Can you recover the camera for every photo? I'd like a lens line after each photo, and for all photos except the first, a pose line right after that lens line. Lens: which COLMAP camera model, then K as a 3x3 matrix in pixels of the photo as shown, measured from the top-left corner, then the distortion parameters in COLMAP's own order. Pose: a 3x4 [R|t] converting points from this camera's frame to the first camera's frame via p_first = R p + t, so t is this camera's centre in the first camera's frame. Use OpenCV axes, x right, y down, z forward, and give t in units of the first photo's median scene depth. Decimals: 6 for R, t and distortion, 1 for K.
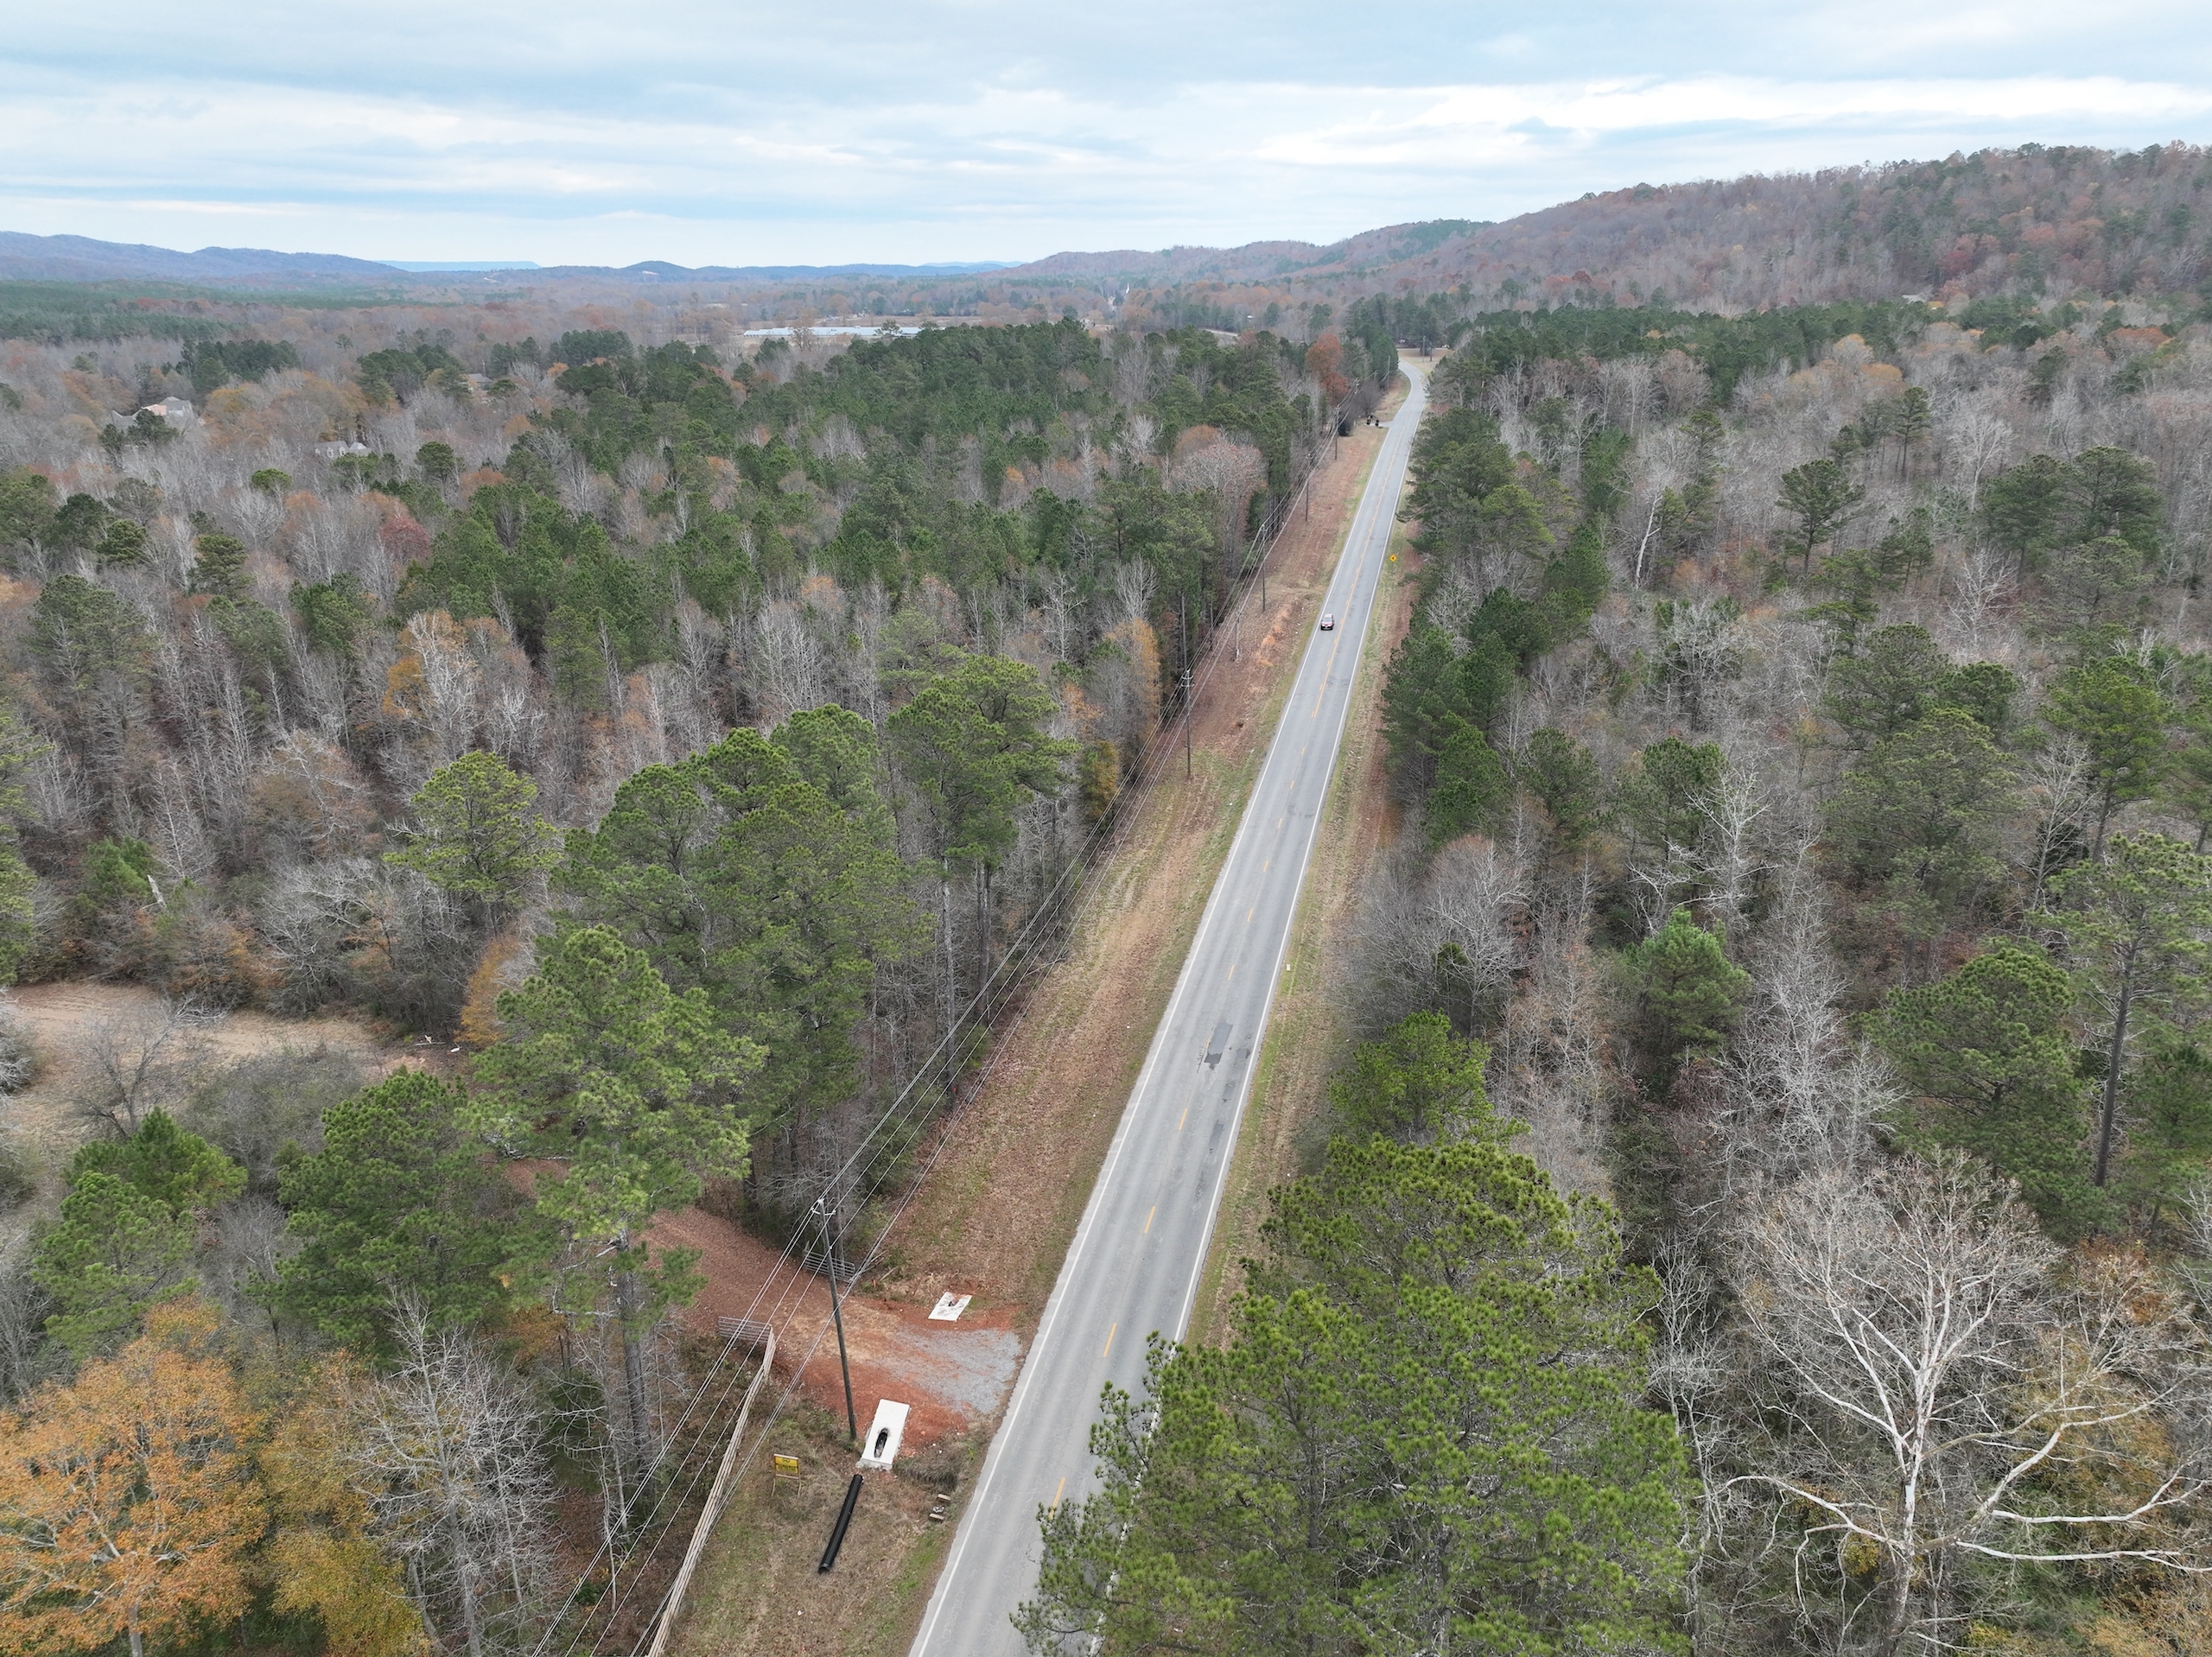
lens RADIAL K [[1585.5, 0, 1106.0], [0, 1585.5, 828.5], [0, 0, 1]] dist [-0.018304, 0.062884]
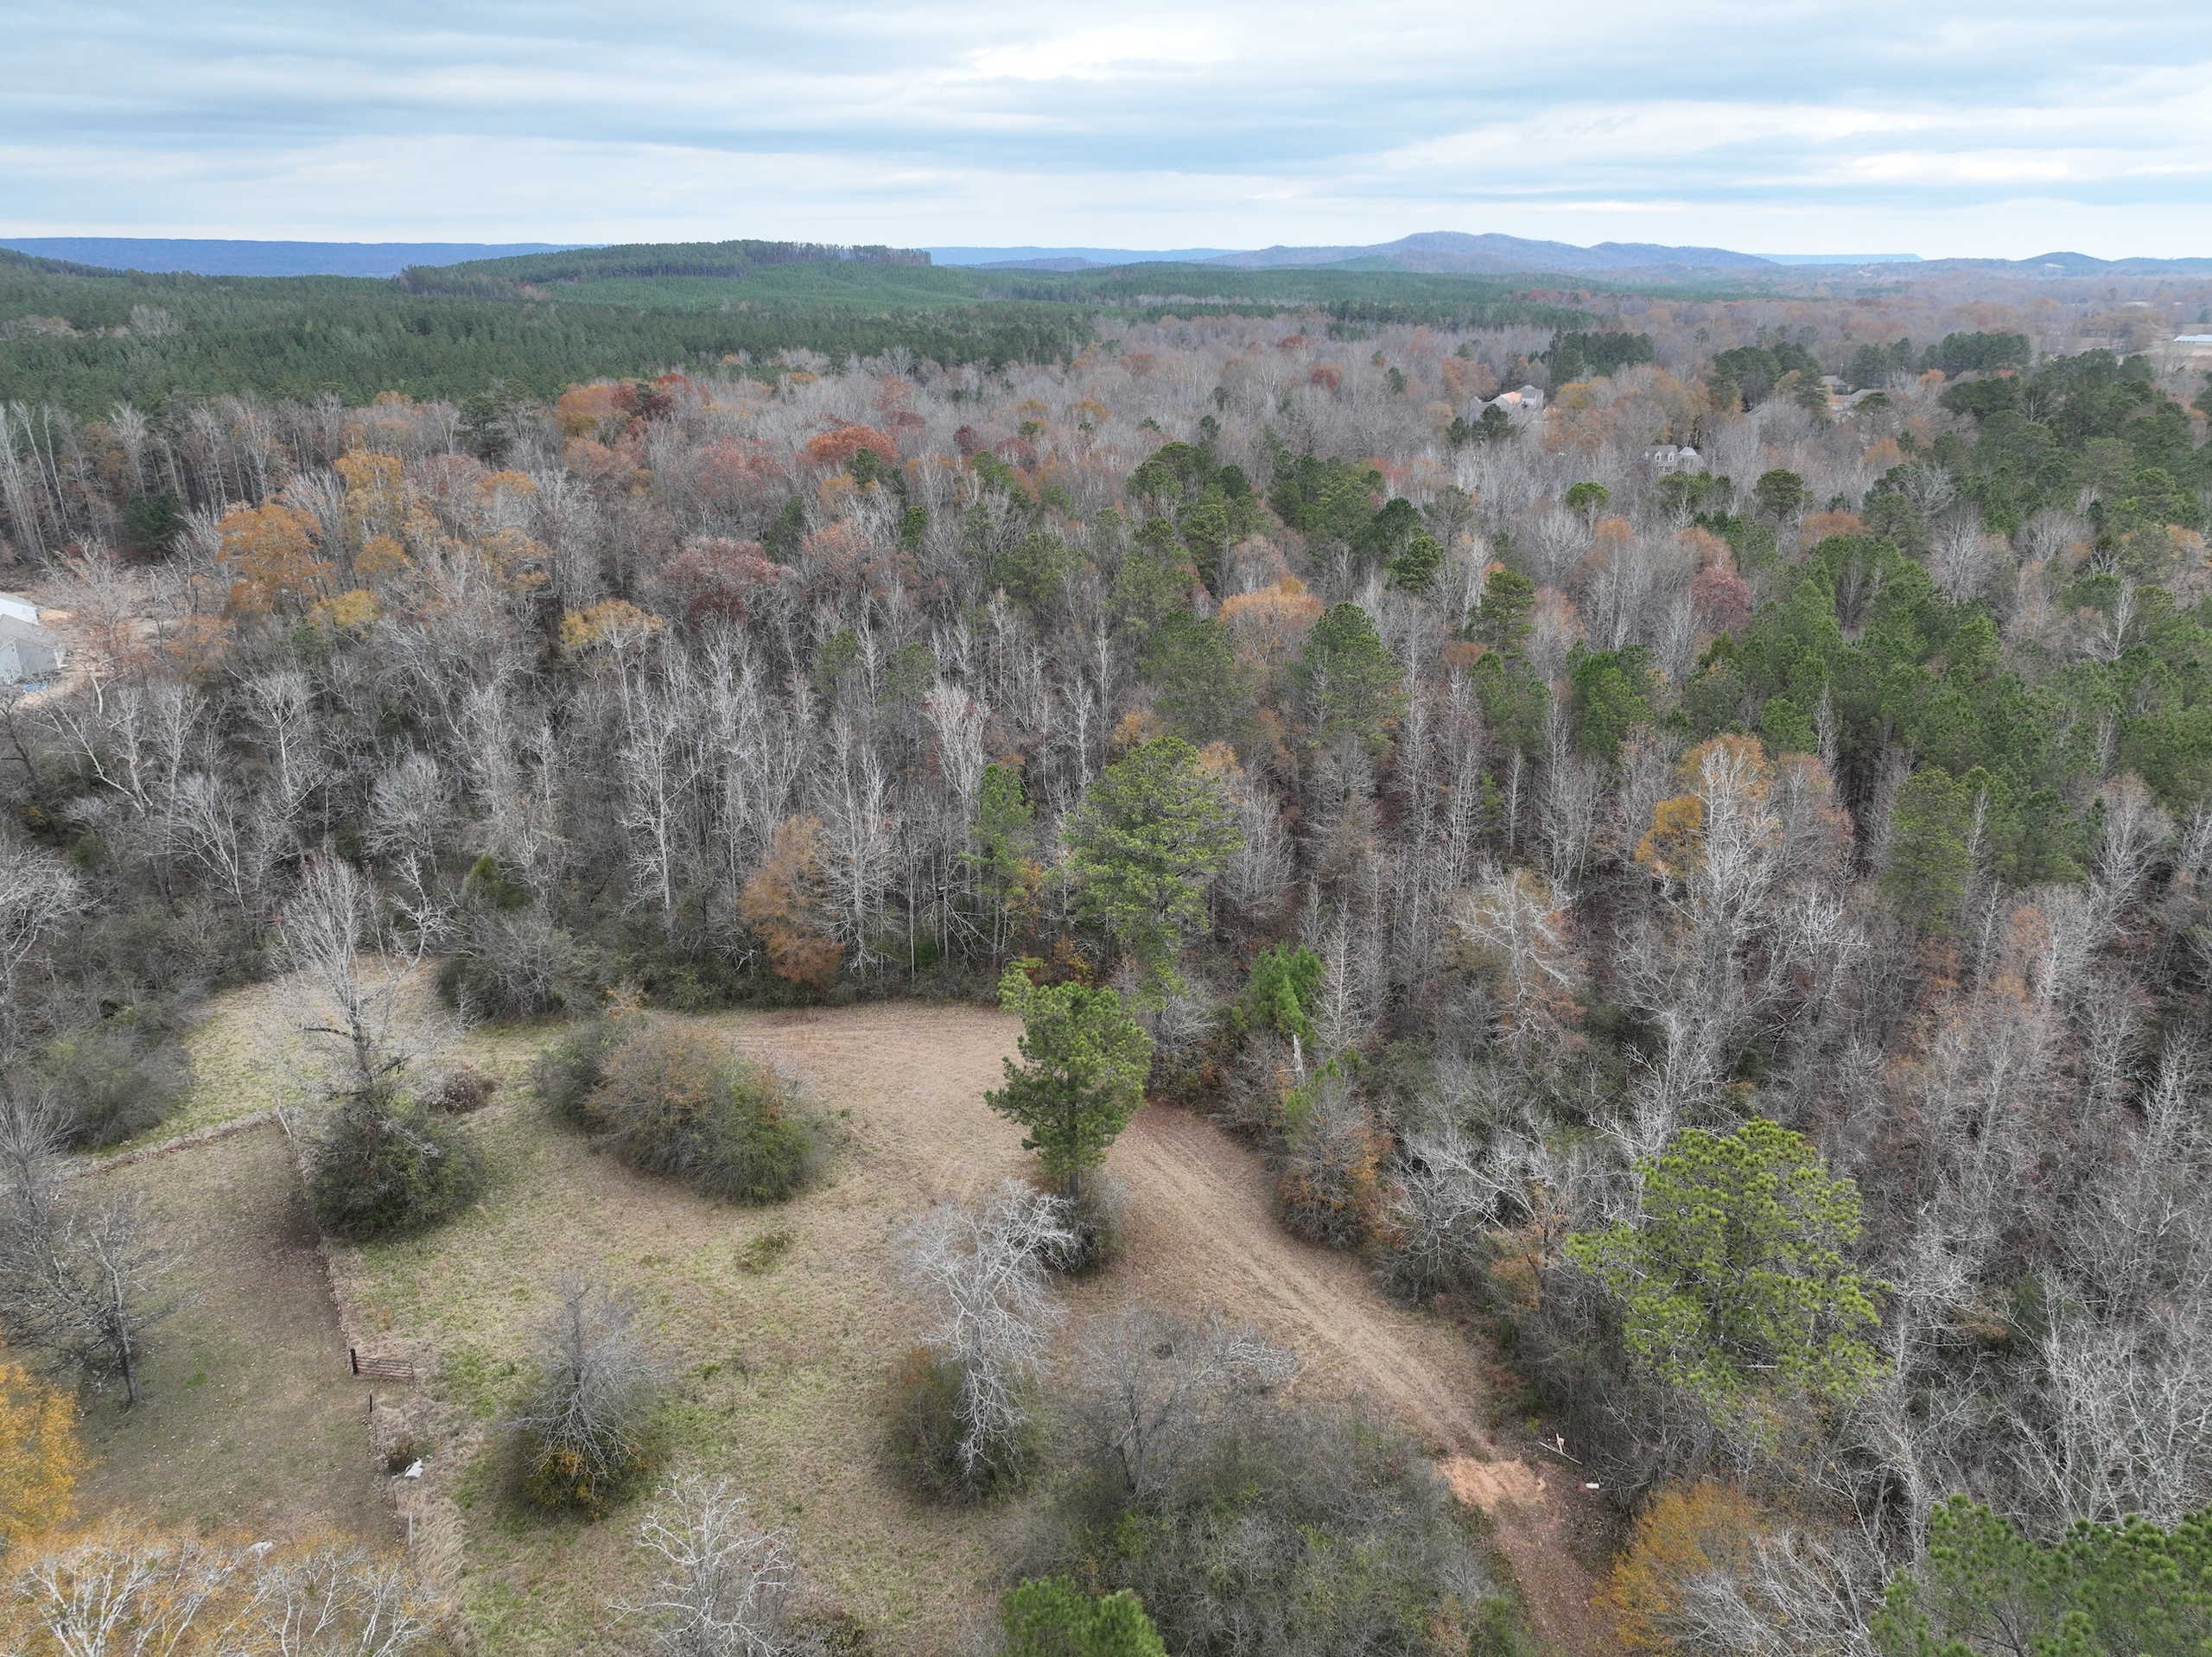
lens RADIAL K [[1585.5, 0, 1106.0], [0, 1585.5, 828.5], [0, 0, 1]] dist [-0.018304, 0.062884]
pose [[0.715179, 0.245334, -0.654470, -0.087729], [-0.242894, 0.965250, 0.096409, -0.055812], [0.655379, 0.090017, 0.749917, 0.163240]]
